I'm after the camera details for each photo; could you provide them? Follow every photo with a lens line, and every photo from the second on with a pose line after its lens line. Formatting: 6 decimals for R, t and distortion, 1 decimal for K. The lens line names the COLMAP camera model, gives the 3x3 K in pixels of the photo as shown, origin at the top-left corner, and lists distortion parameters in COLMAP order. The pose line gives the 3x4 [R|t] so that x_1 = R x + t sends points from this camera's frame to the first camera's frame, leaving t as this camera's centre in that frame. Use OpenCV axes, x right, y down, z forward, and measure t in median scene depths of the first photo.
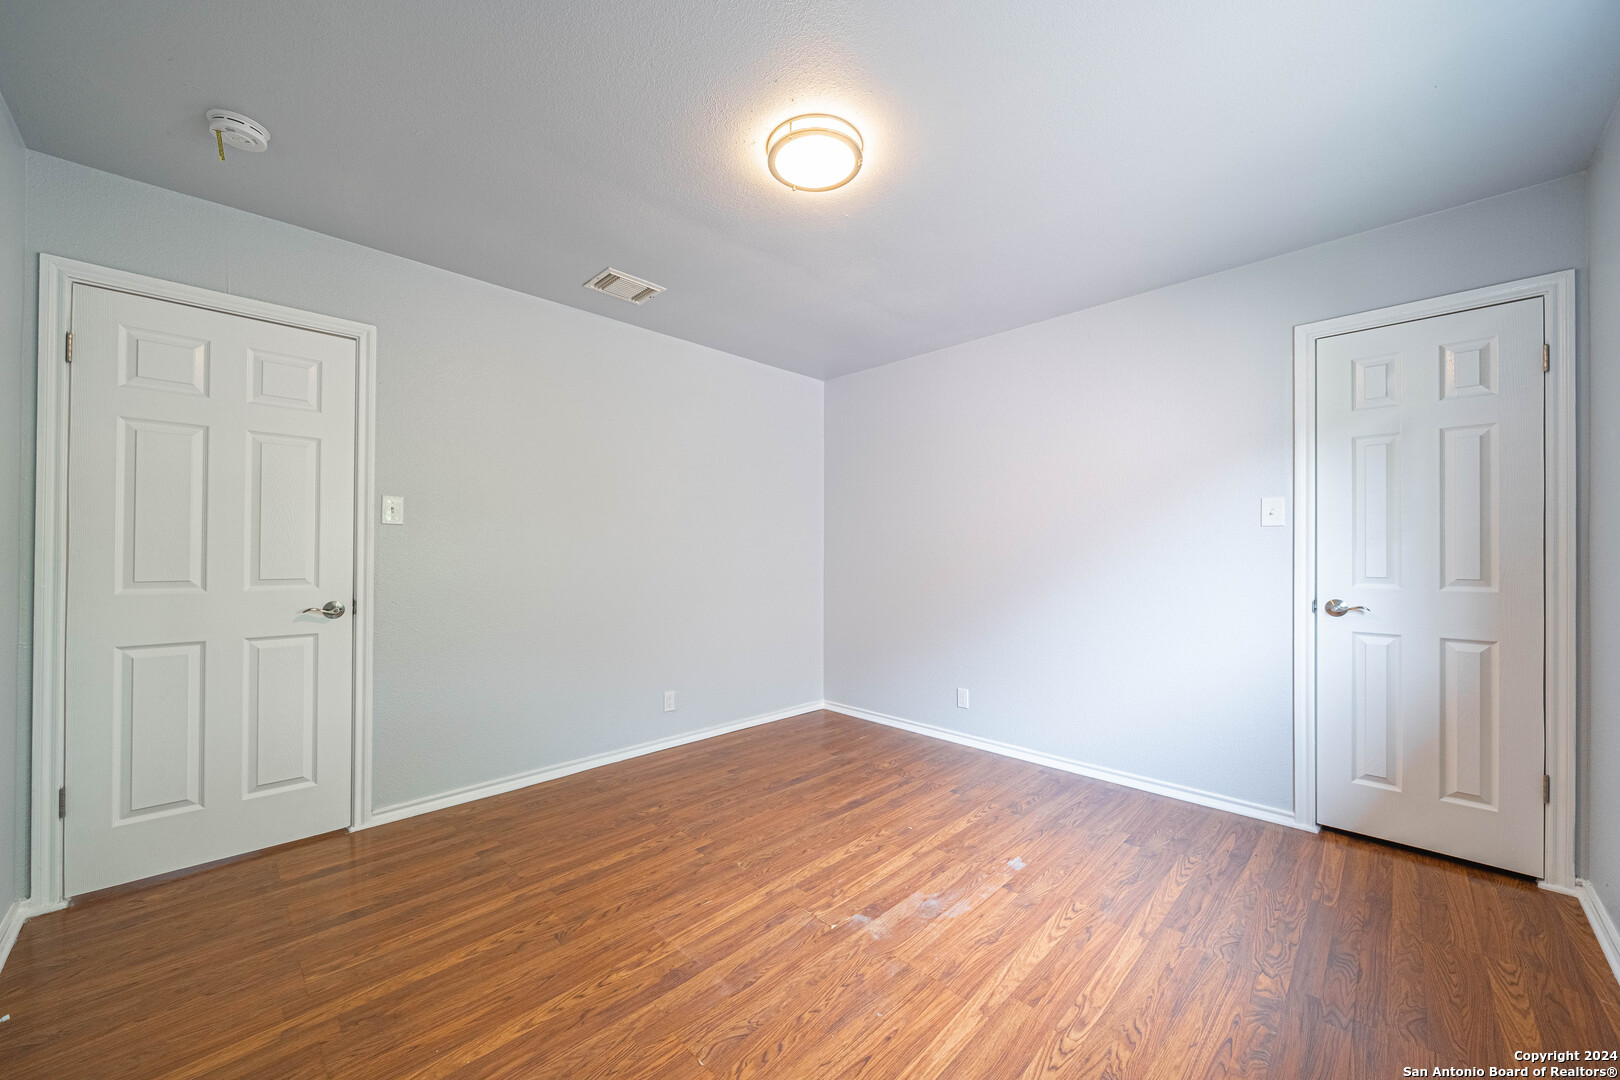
lens RADIAL K [[603.7, 0, 813.1], [0, 603.7, 548.1], [0, 0, 1]] dist [-0.001525, -0.000244]
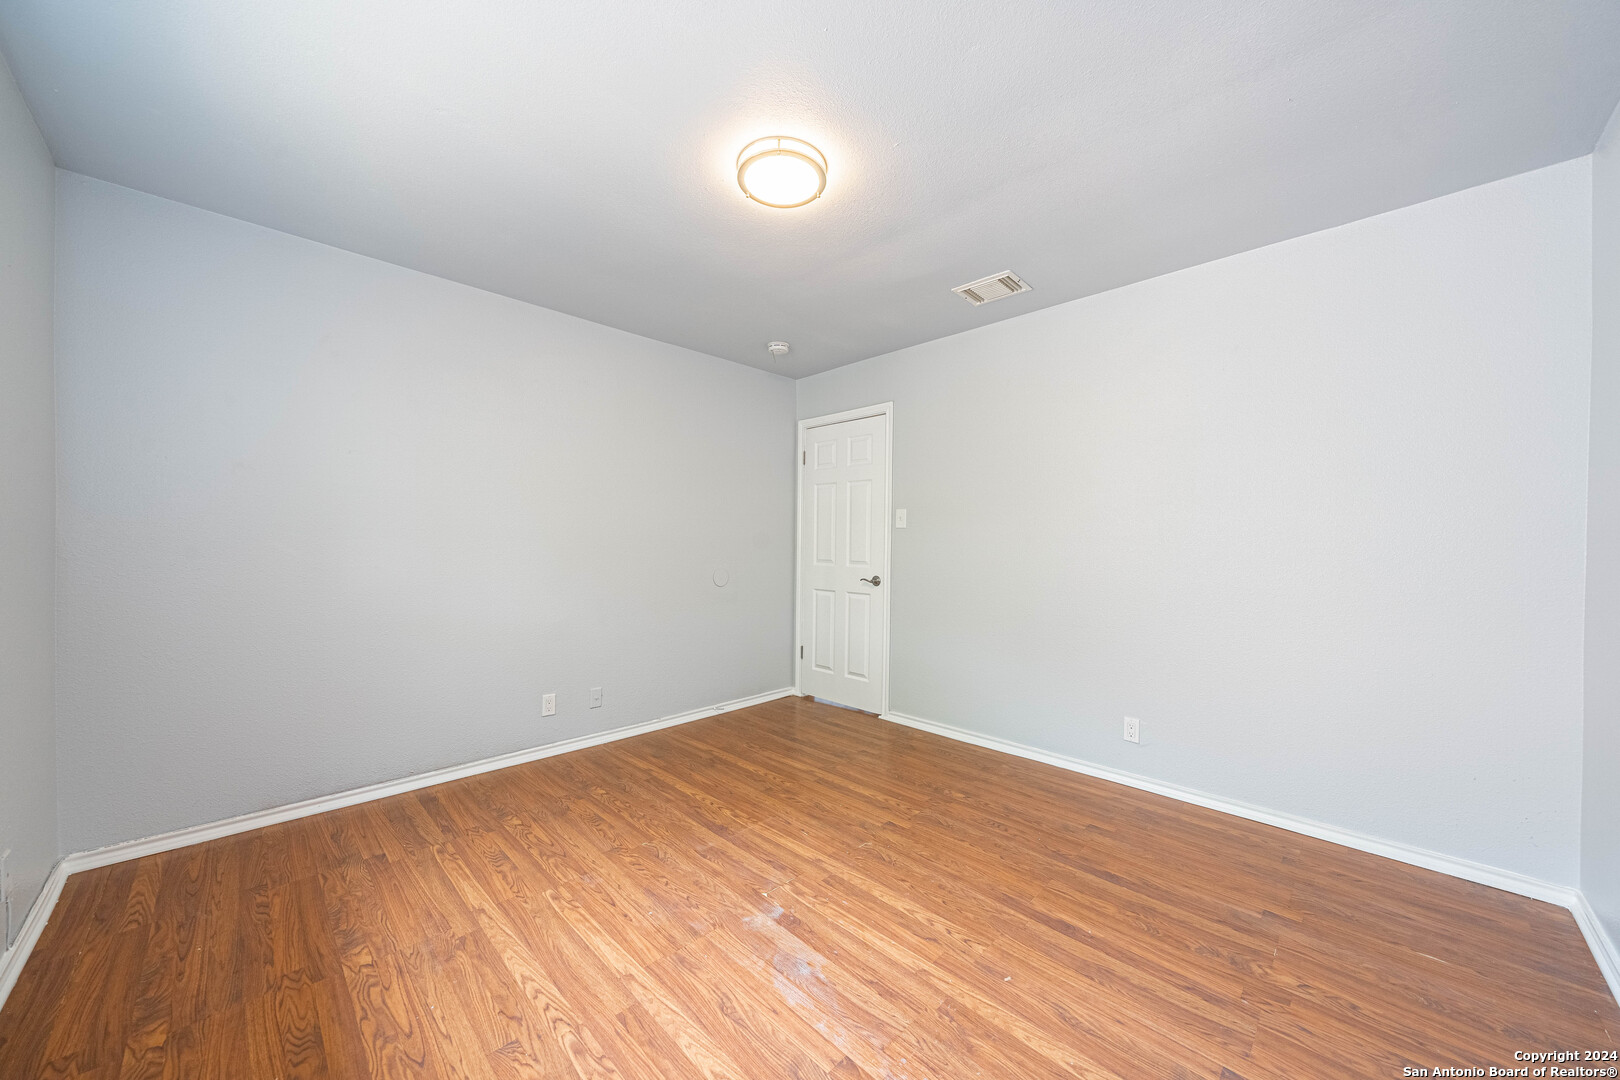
lens RADIAL K [[582.6, 0, 806.7], [0, 582.6, 548.9], [0, 0, 1]] dist [-0.001859, -0.000389]
pose [[-0.015985, 0.005222, -0.999859, 0.903564], [0.000712, 0.999986, 0.005212, 0.006609], [0.999872, -0.000628, -0.015988, 0.926668]]
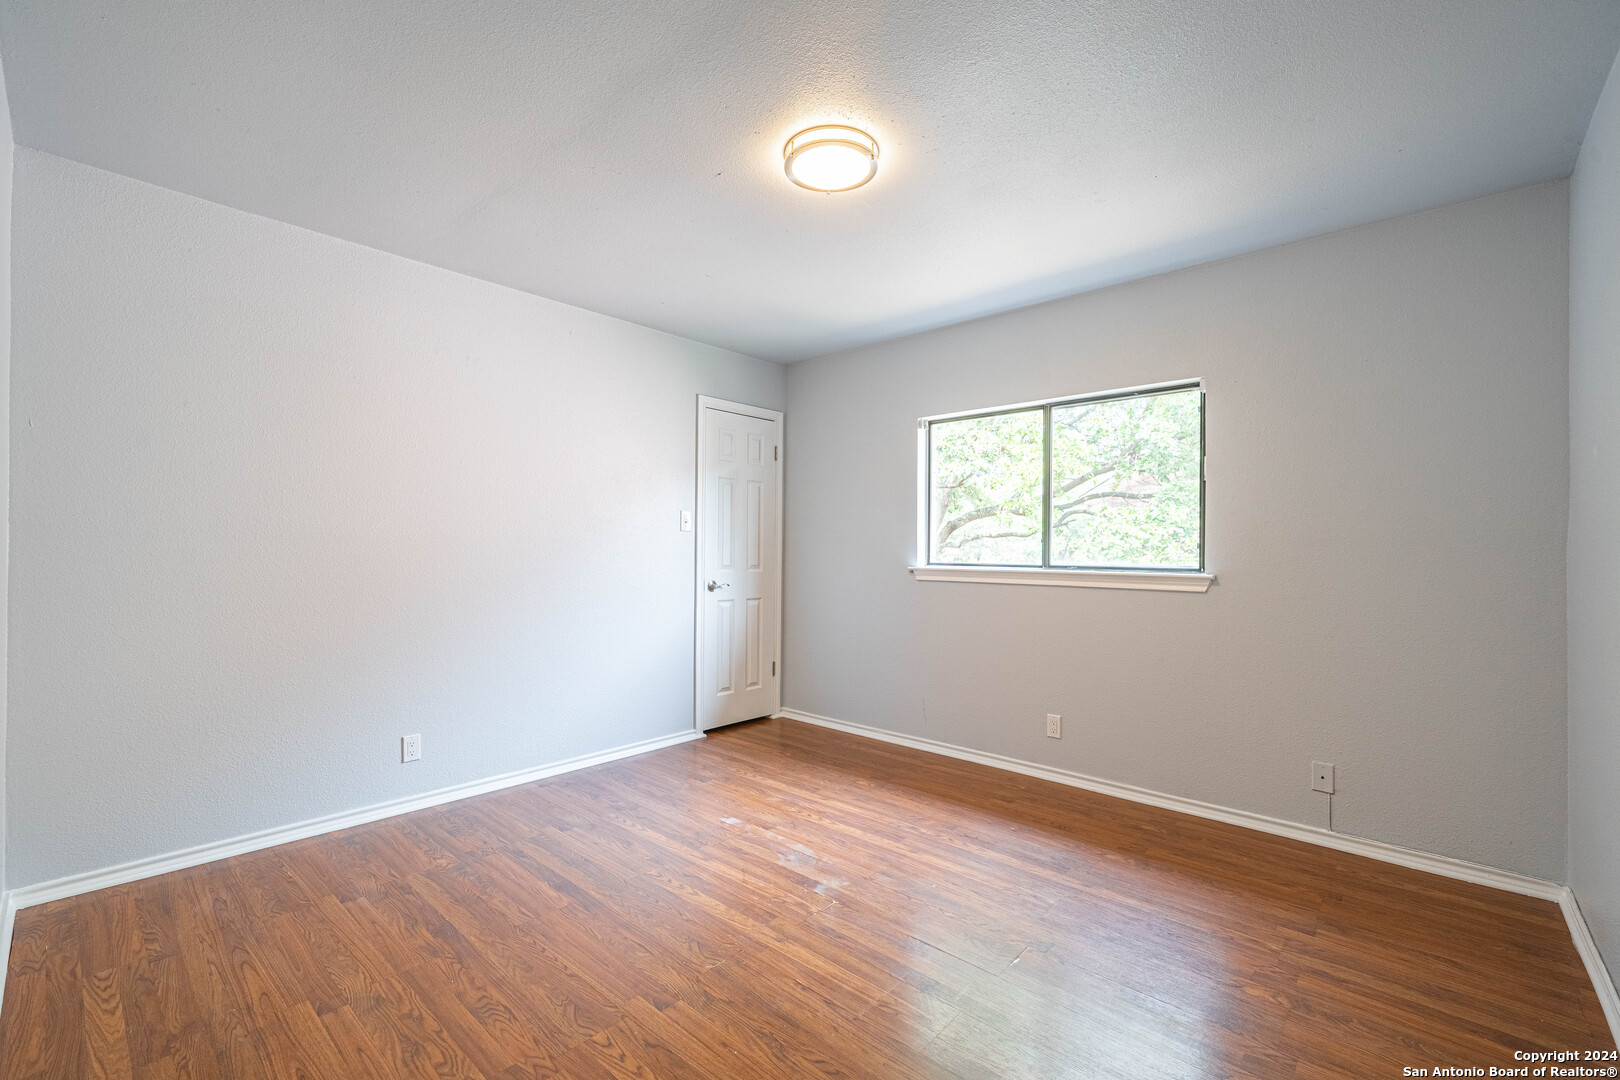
lens RADIAL K [[672.9, 0, 810.0], [0, 672.9, 540.0], [0, 0, 1]] dist [0.003082, 0.000422]
pose [[-0.036778, 0.014637, 0.999216, -0.990401], [-0.014951, 0.999773, -0.015195, 0.004513], [-0.999212, -0.015498, -0.036551, 0.932483]]
